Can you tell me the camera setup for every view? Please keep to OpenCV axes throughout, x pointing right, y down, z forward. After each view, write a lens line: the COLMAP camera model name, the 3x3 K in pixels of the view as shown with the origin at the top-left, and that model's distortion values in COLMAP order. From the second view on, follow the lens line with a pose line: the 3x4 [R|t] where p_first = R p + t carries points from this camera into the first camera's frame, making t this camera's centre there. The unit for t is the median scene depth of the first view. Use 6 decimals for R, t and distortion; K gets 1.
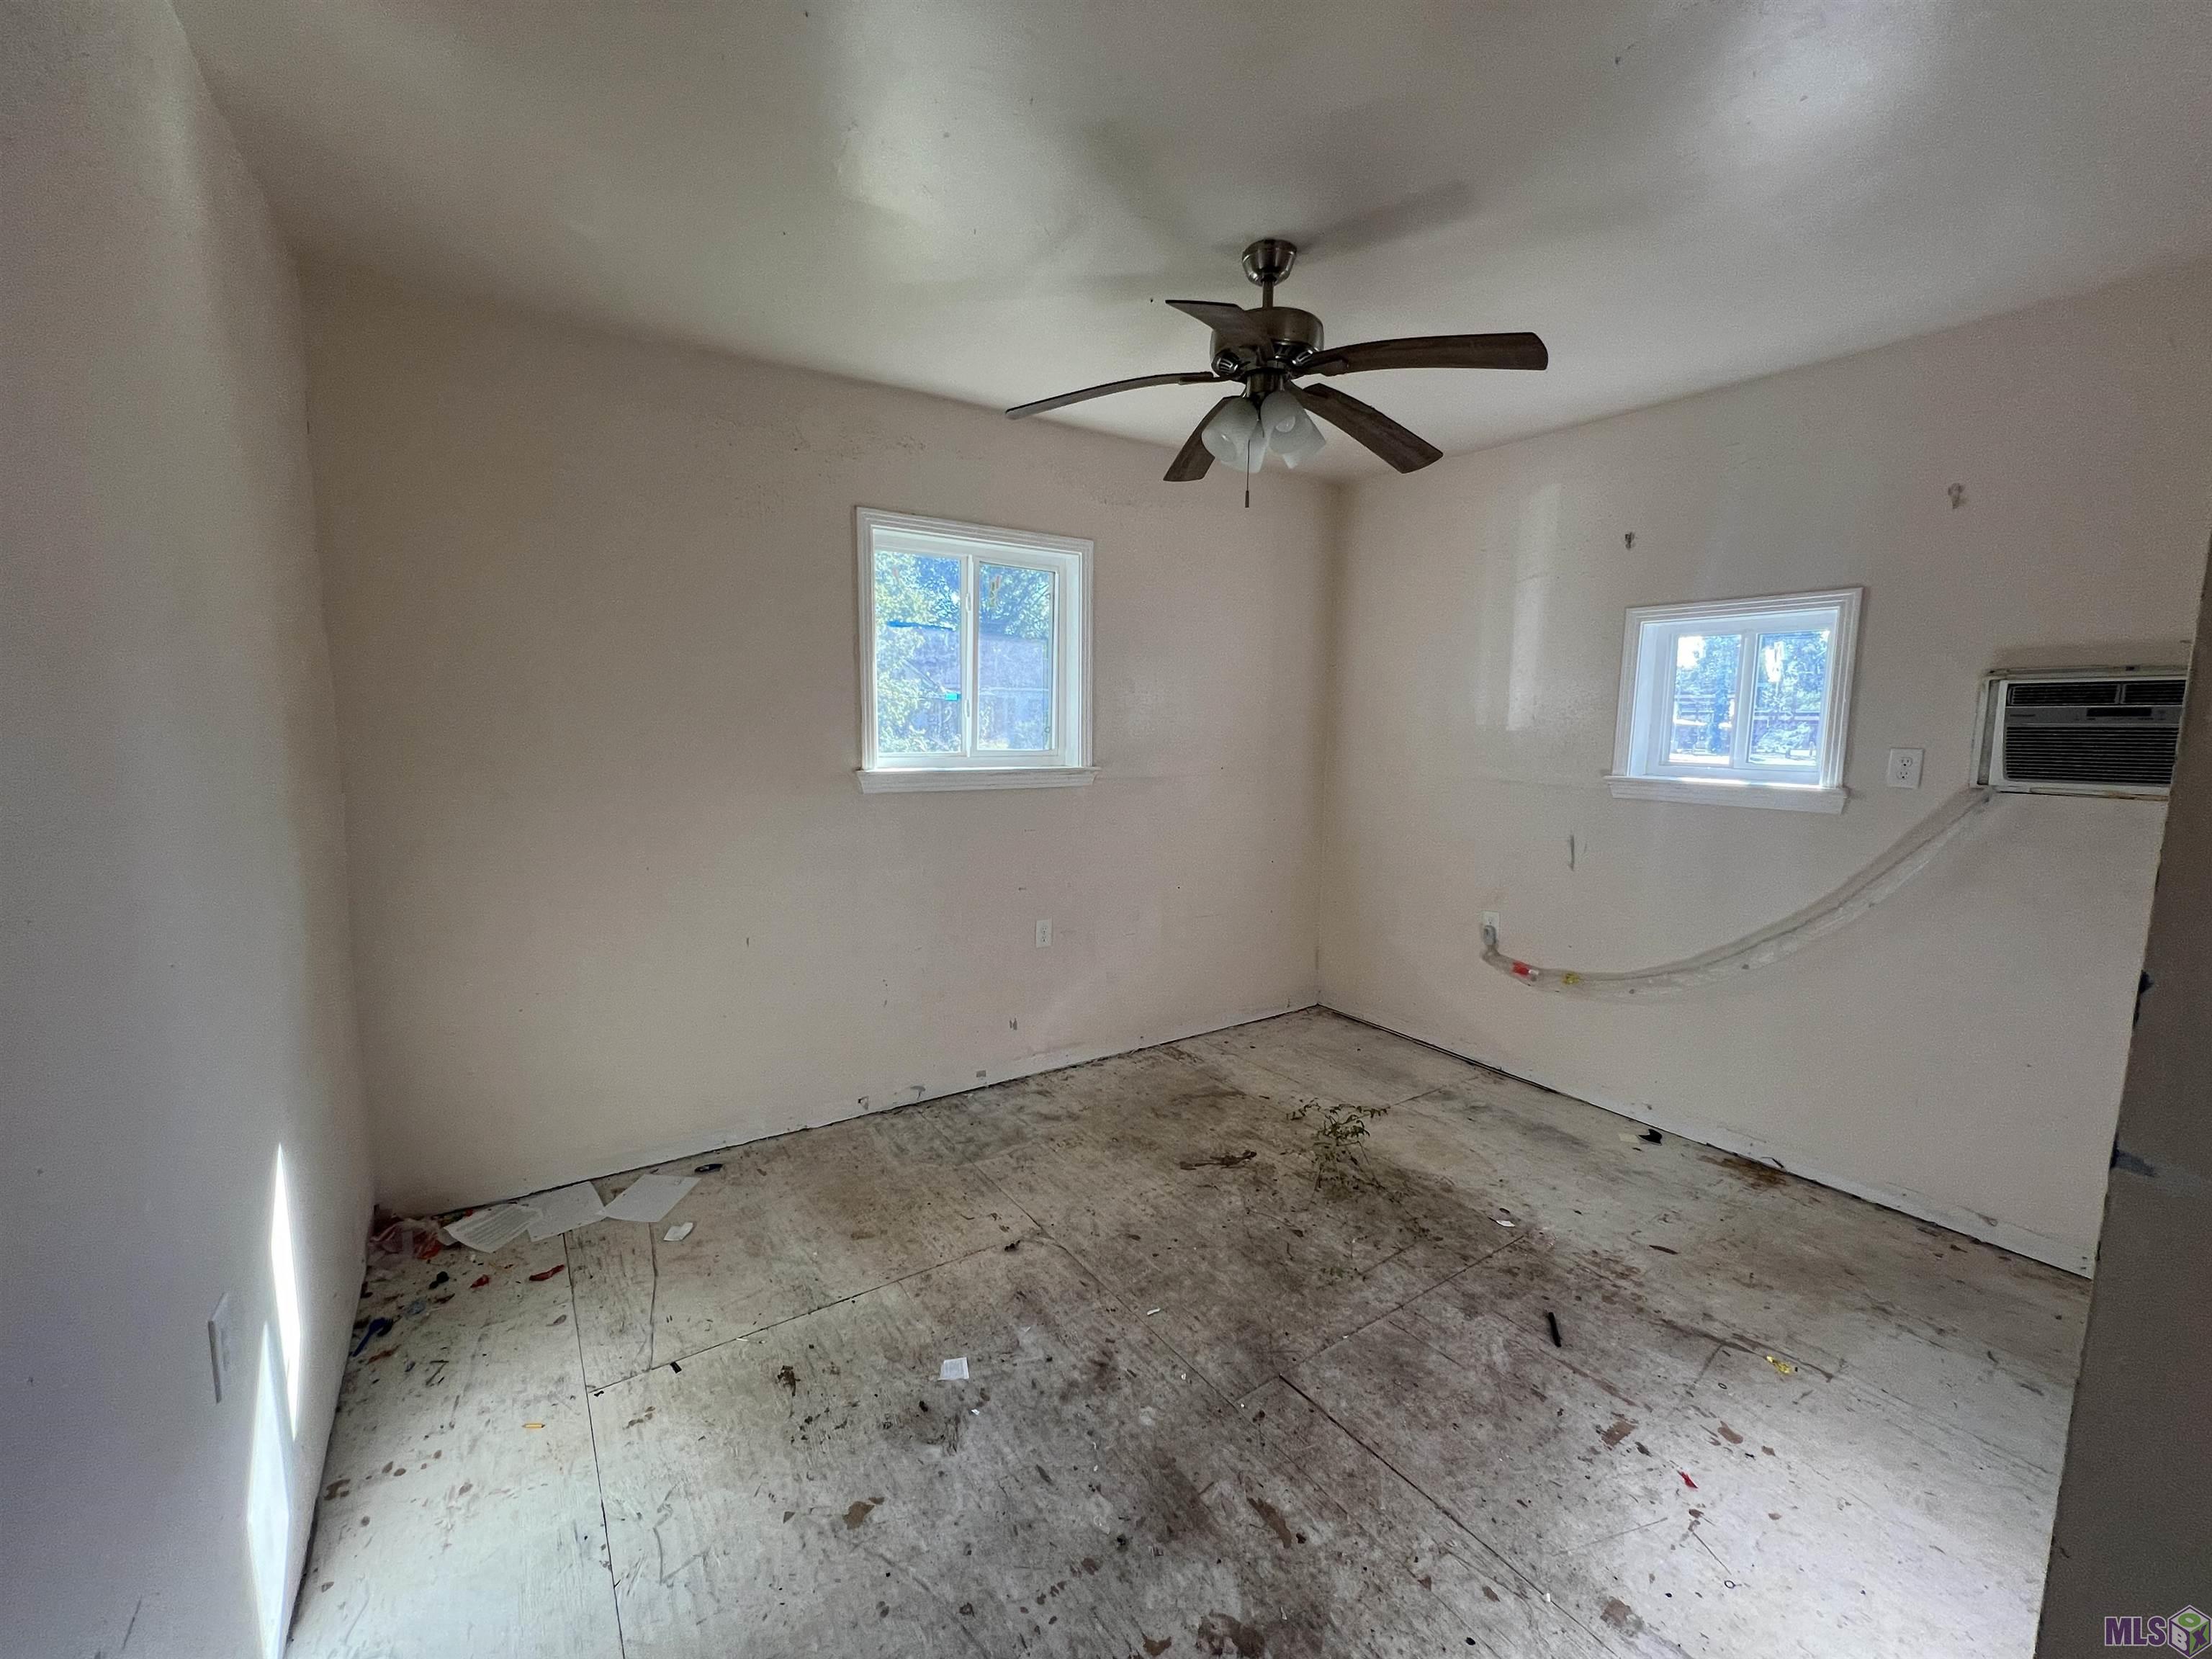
lens RADIAL K [[886.2, 0, 1103.8], [0, 886.2, 823.4], [0, 0, 1]] dist [-0.001203, -0.000344]
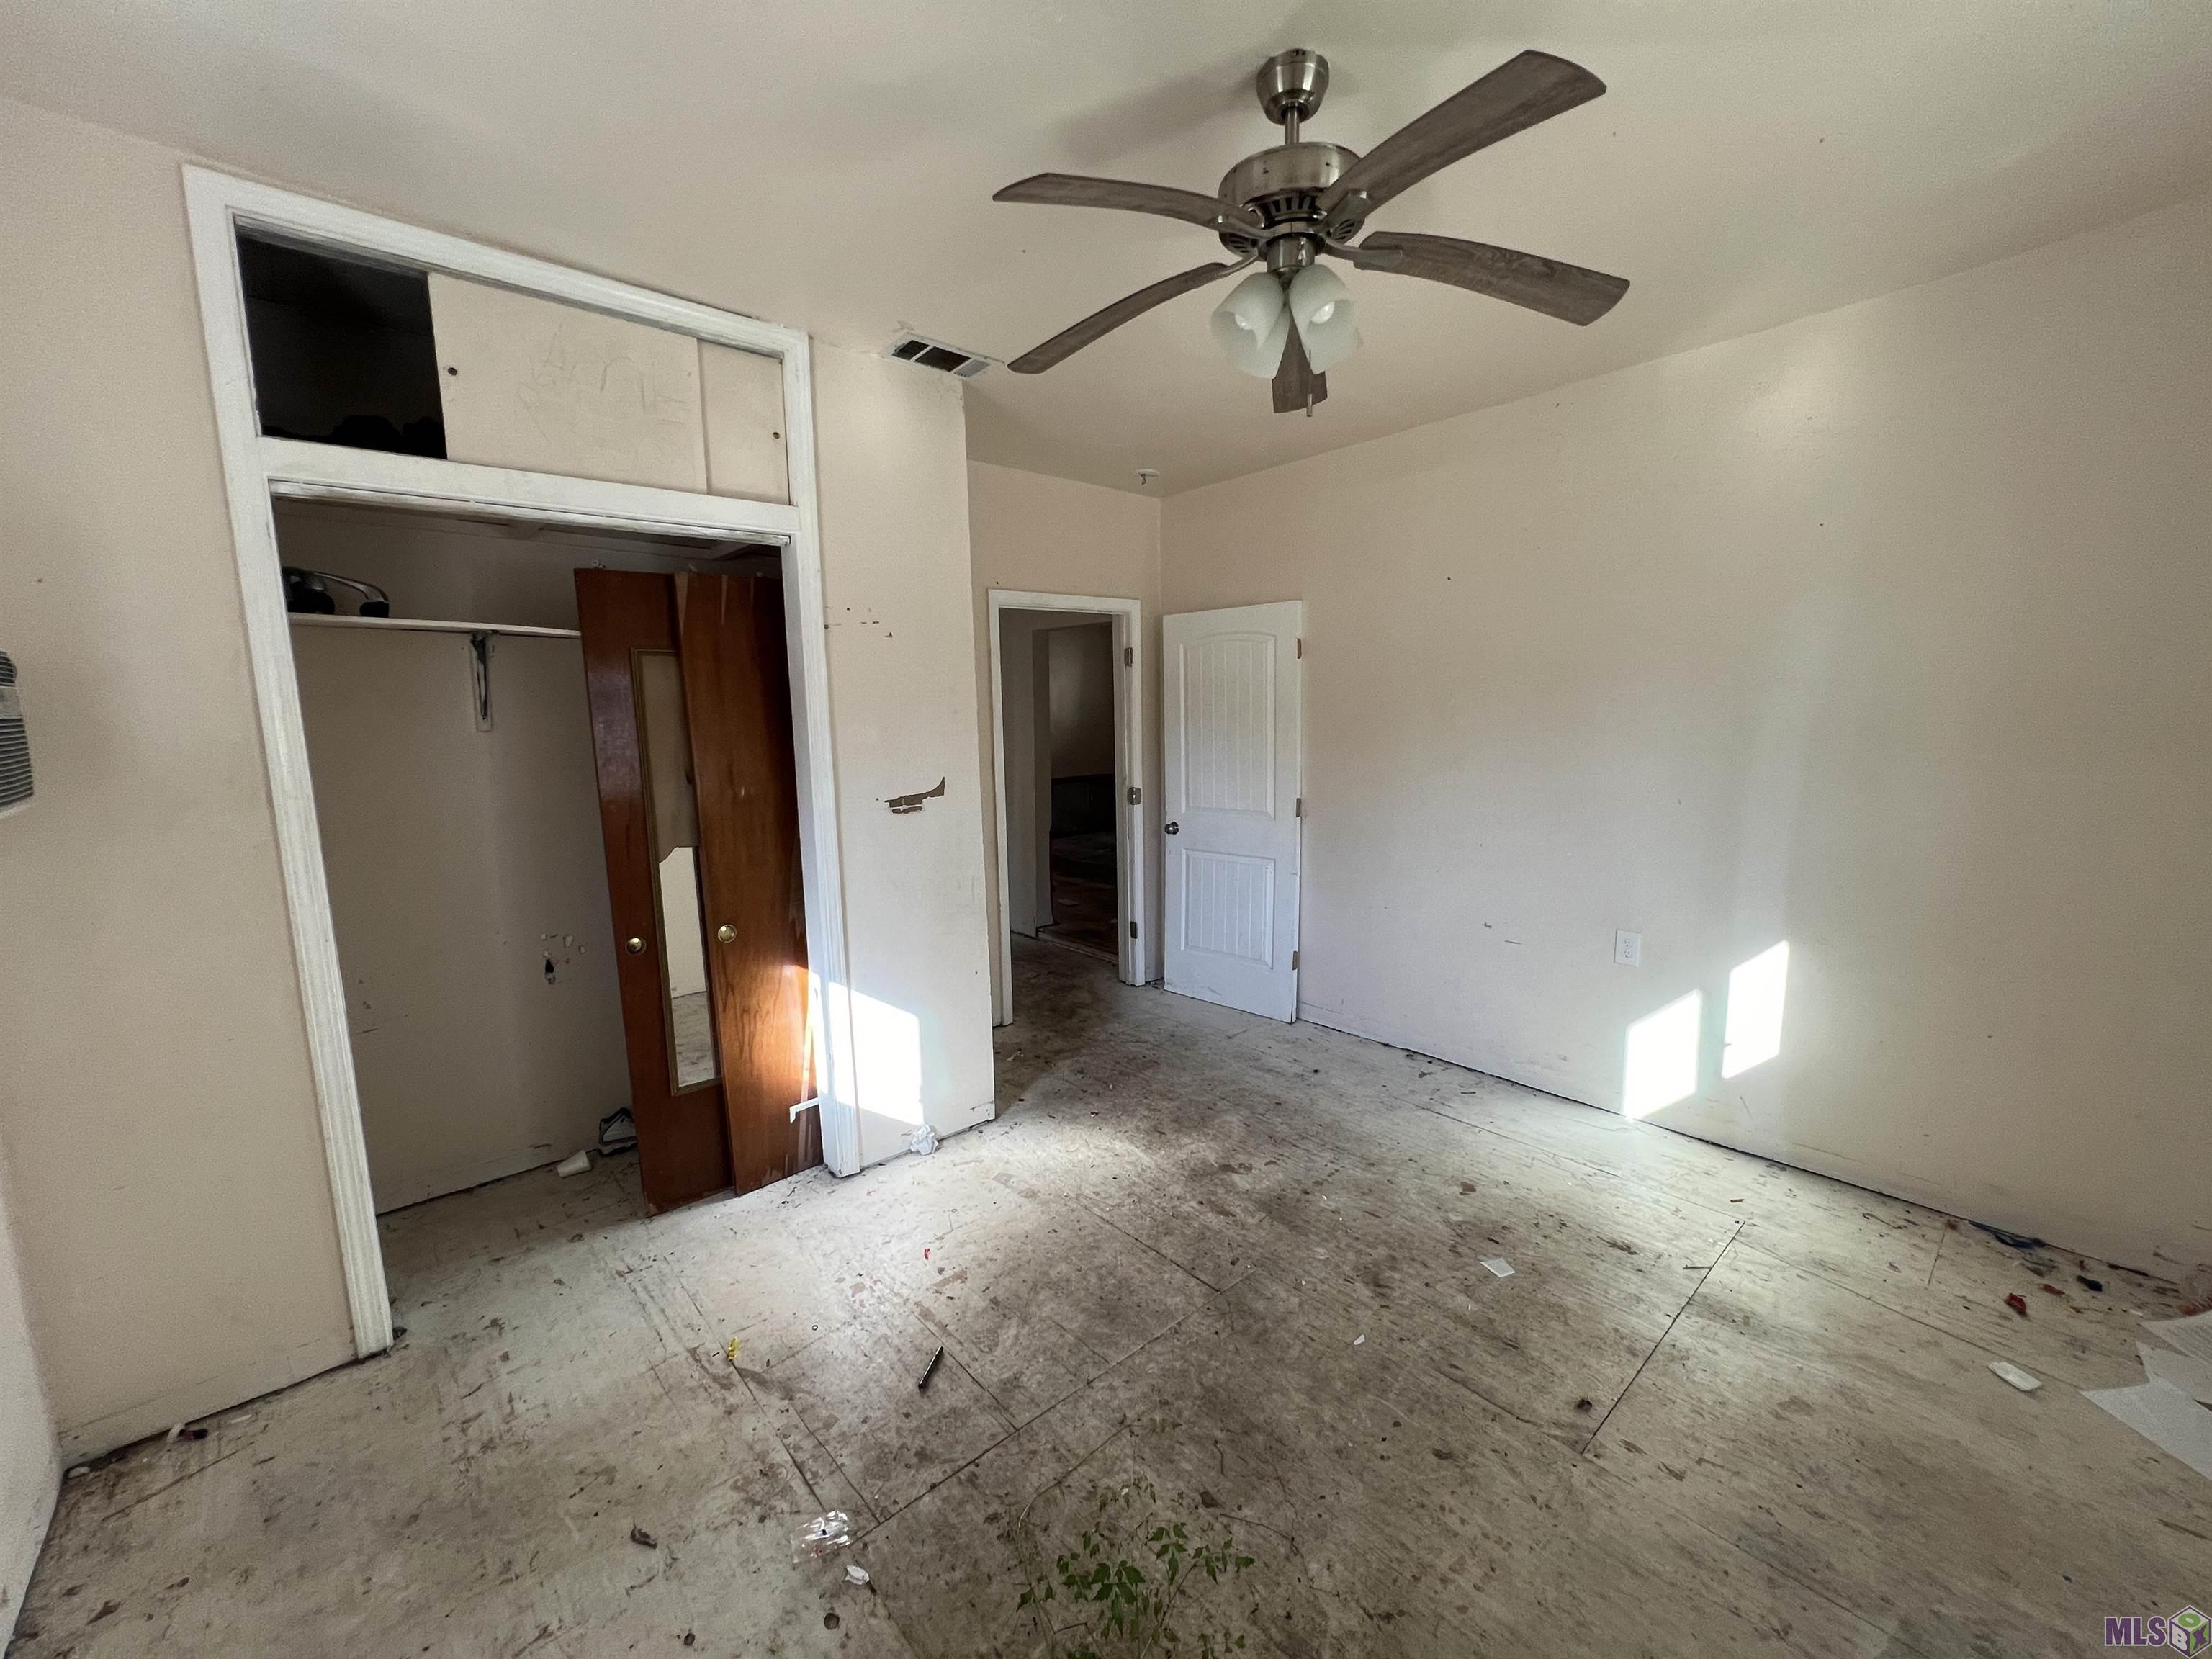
lens RADIAL K [[886.2, 0, 1103.8], [0, 886.2, 823.4], [0, 0, 1]] dist [-0.001203, -0.000344]
pose [[-0.993352, 0.022218, -0.112948, 0.432091], [-0.006380, 0.969061, 0.246738, -0.207513], [0.114936, 0.245819, -0.962477, 1.804795]]
